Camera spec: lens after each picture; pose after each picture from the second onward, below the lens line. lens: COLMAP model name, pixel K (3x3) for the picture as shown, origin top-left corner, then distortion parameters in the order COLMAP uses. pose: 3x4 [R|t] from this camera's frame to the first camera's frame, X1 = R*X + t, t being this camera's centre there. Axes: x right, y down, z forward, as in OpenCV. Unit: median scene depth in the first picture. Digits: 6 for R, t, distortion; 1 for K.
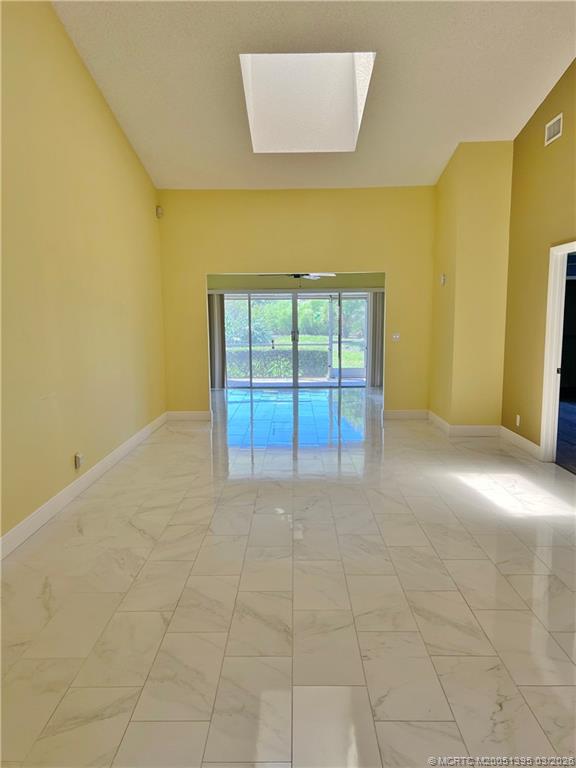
lens RADIAL K [[576.9, 0, 289.9], [0, 576.9, 387.9], [0, 0, 1]] dist [0.049805, -0.052831]
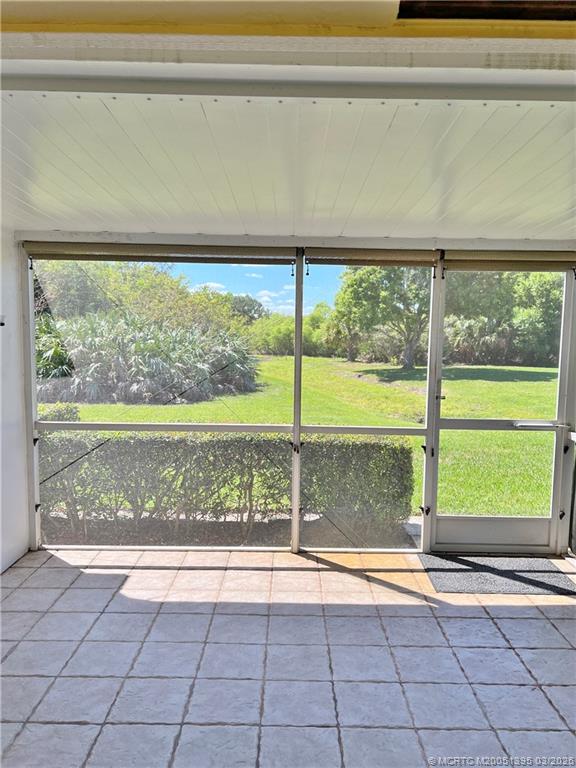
lens RADIAL K [[576.9, 0, 283.3], [0, 576.9, 385.5], [0, 0, 1]] dist [0.049805, -0.052831]
pose [[0.999774, 0.021251, 0.000412, -0.001442], [-0.021224, 0.999175, -0.034611, -0.155217], [-0.001147, 0.034594, 0.999401, 1.302237]]
